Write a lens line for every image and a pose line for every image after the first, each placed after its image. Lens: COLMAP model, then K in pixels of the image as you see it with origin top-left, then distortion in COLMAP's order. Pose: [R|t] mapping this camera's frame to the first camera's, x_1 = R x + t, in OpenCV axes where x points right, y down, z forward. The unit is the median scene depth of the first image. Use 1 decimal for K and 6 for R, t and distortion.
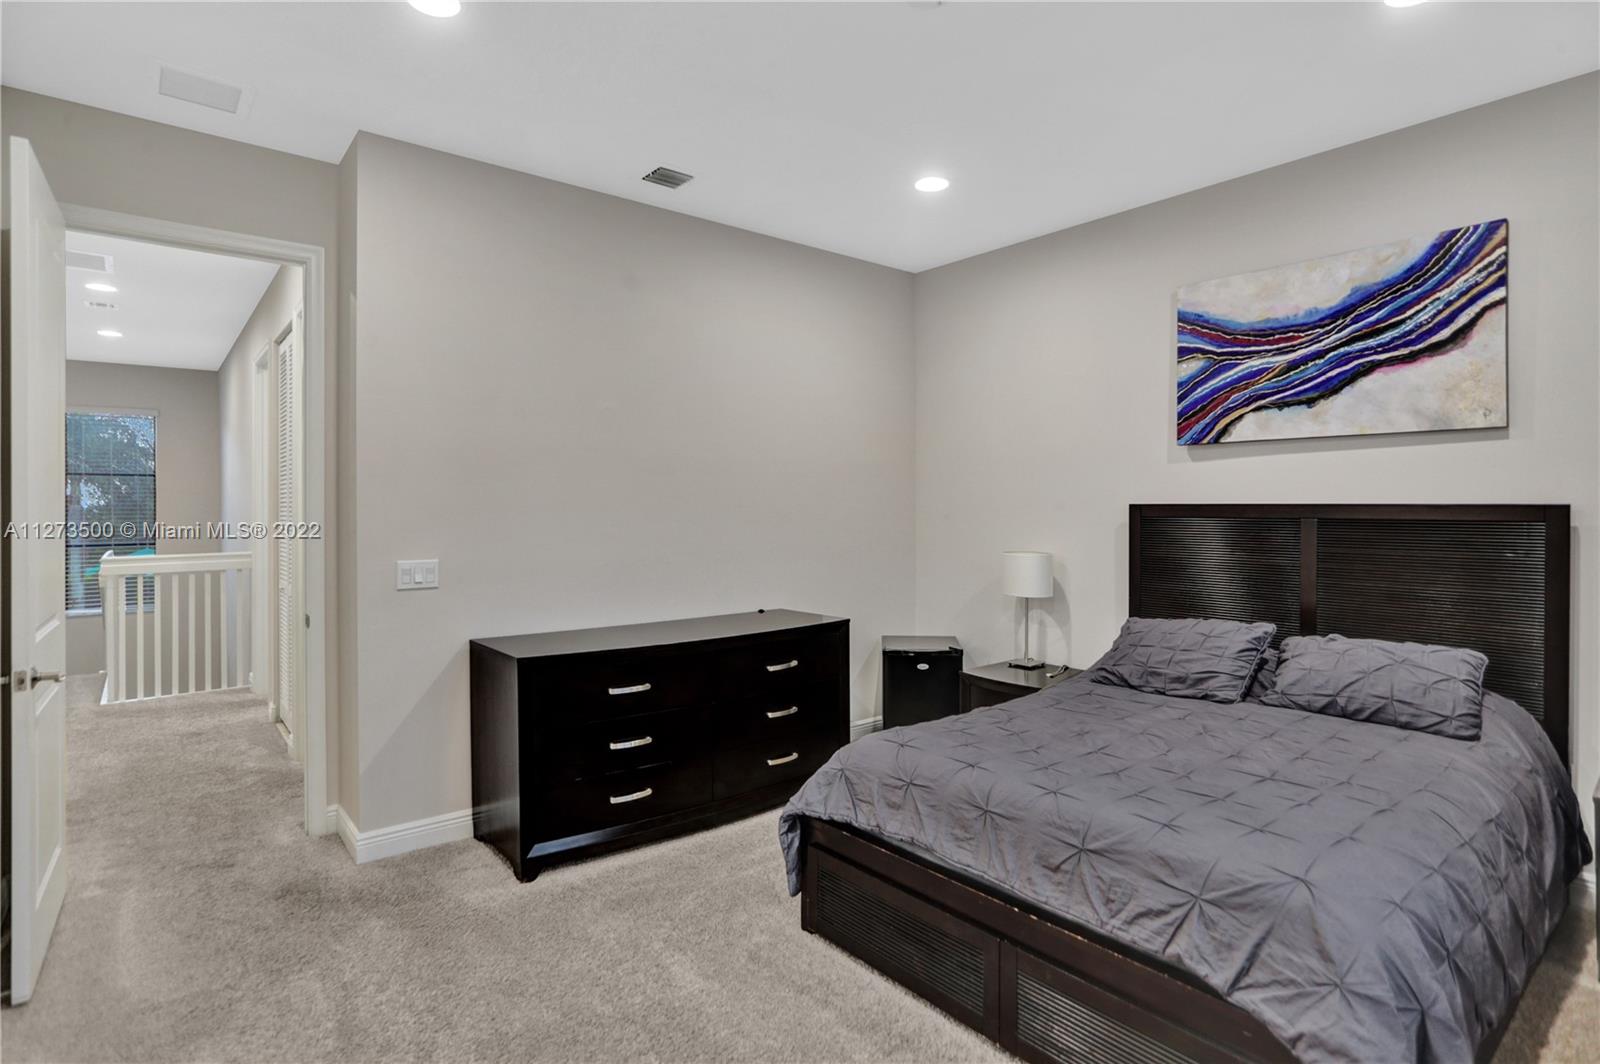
lens RADIAL K [[839.6, 0, 808.7], [0, 839.6, 509.6], [0, 0, 1]] dist [-0.024780, 0.027677]
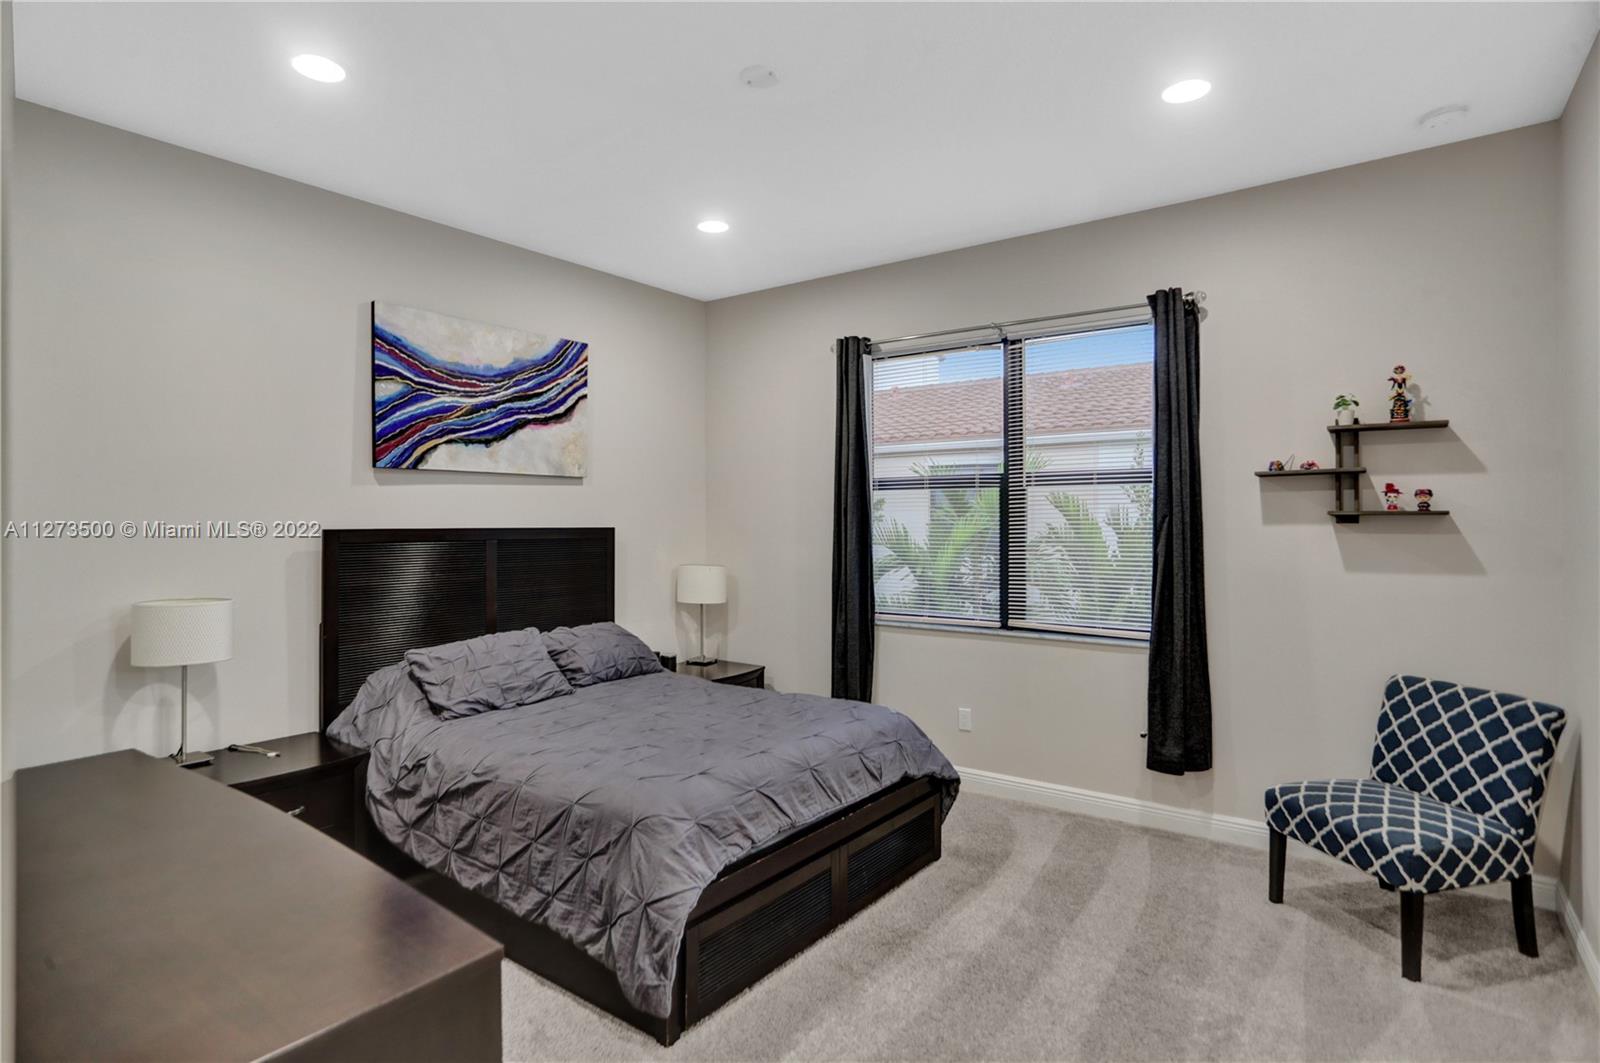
lens RADIAL K [[839.6, 0, 791.8], [0, 839.6, 527.8], [0, 0, 1]] dist [-0.024780, 0.027677]
pose [[-0.221672, -0.006252, 0.975101, -0.655386], [0.009196, 0.999922, 0.008501, -0.013061], [-0.975078, 0.010851, -0.221597, 0.831113]]
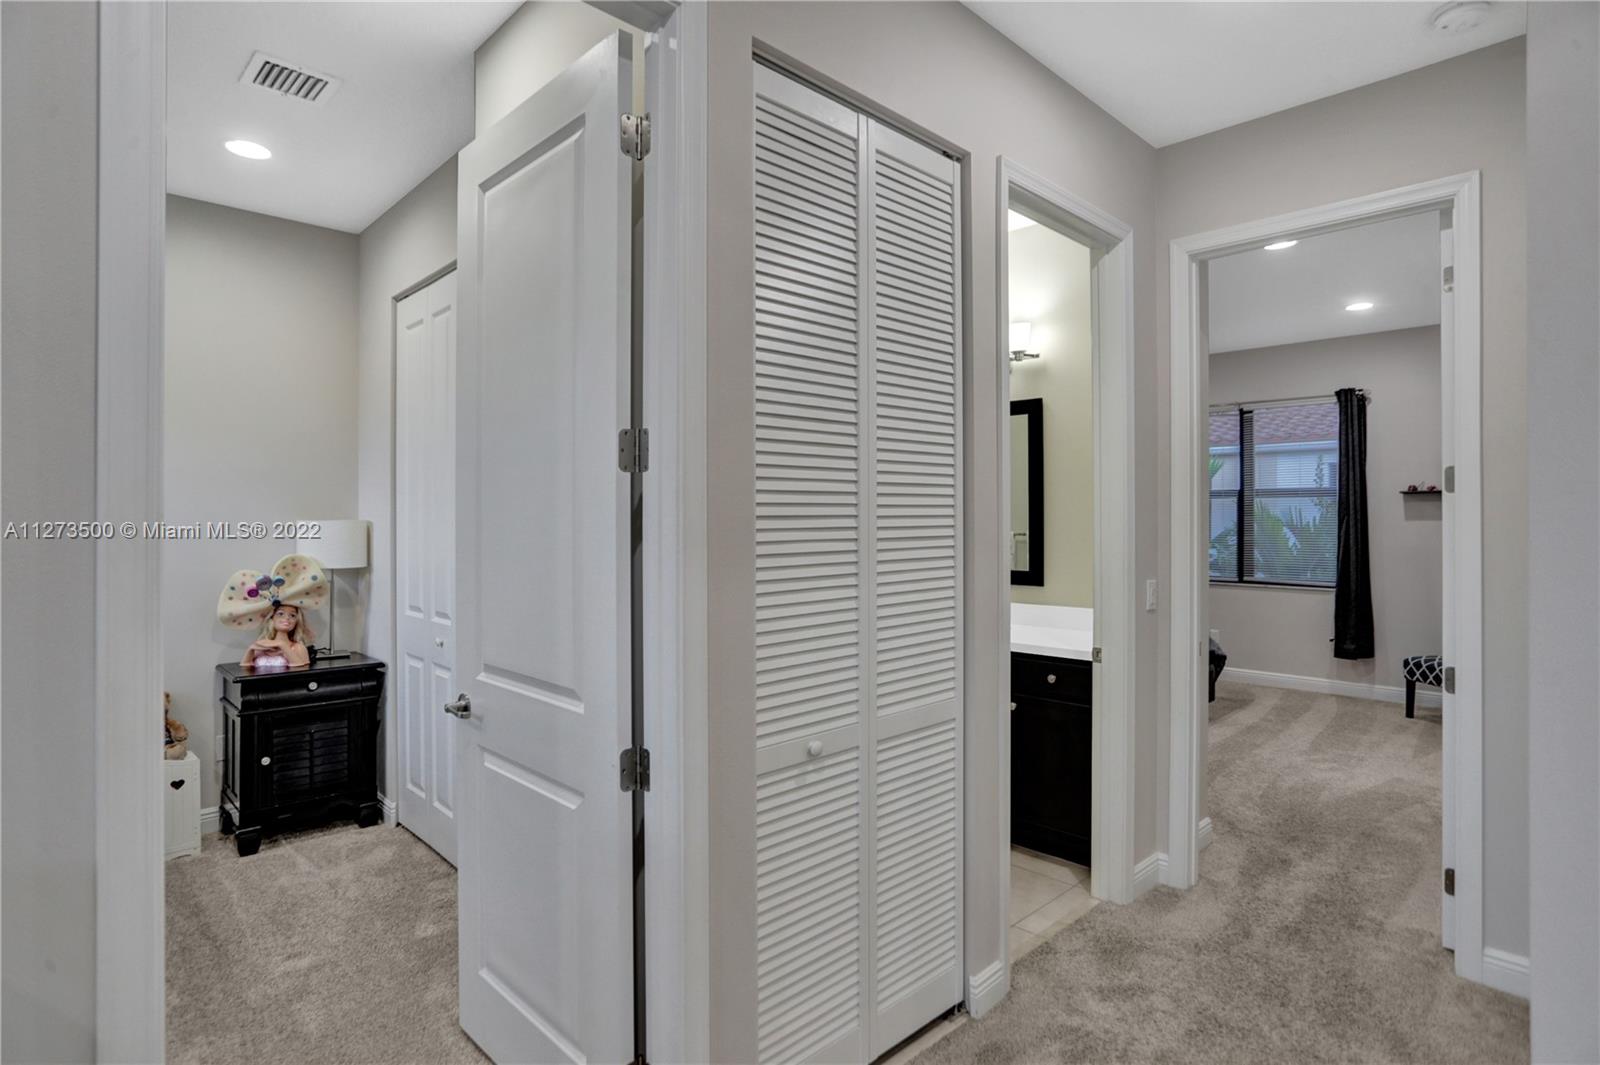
lens RADIAL K [[839.6, 0, 804.7], [0, 839.6, 516.5], [0, 0, 1]] dist [-0.024780, 0.027677]
pose [[-0.079028, -0.000350, 0.996872, -1.123799], [0.005360, 0.999985, 0.000776, -0.016950], [-0.996858, 0.005404, -0.079025, 1.198256]]
